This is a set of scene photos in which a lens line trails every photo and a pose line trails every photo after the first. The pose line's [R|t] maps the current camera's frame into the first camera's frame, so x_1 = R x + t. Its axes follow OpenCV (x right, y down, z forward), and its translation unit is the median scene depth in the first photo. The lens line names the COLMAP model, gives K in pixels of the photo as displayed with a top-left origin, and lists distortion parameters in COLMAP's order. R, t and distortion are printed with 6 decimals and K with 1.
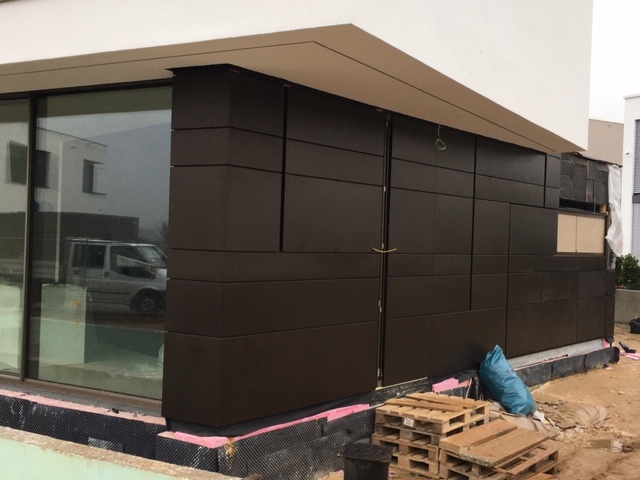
lens RADIAL K [[787.0, 0, 320.0], [0, 787.0, 240.0], [0, 0, 1]] dist [0.061519, -0.003838]
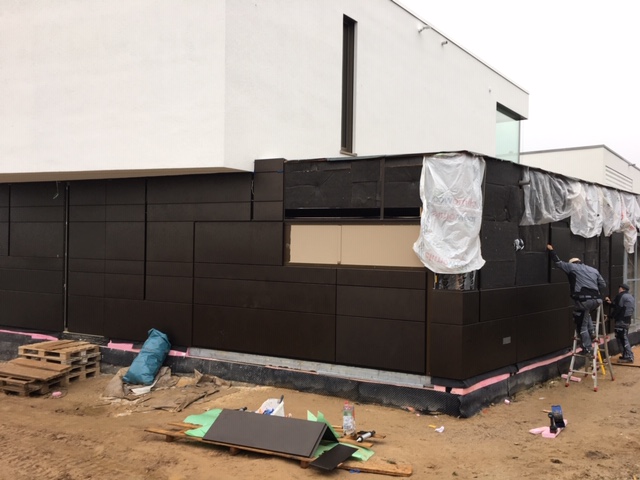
lens RADIAL K [[544.8, 0, 320.0], [0, 544.8, 240.0], [0, 0, 1]] dist [0.080296, -0.093205]
pose [[0.205812, -0.034607, -0.977979, 0.994535], [-0.009450, 0.999258, -0.037349, 0.011637], [0.978546, 0.016929, 0.205332, 0.894399]]
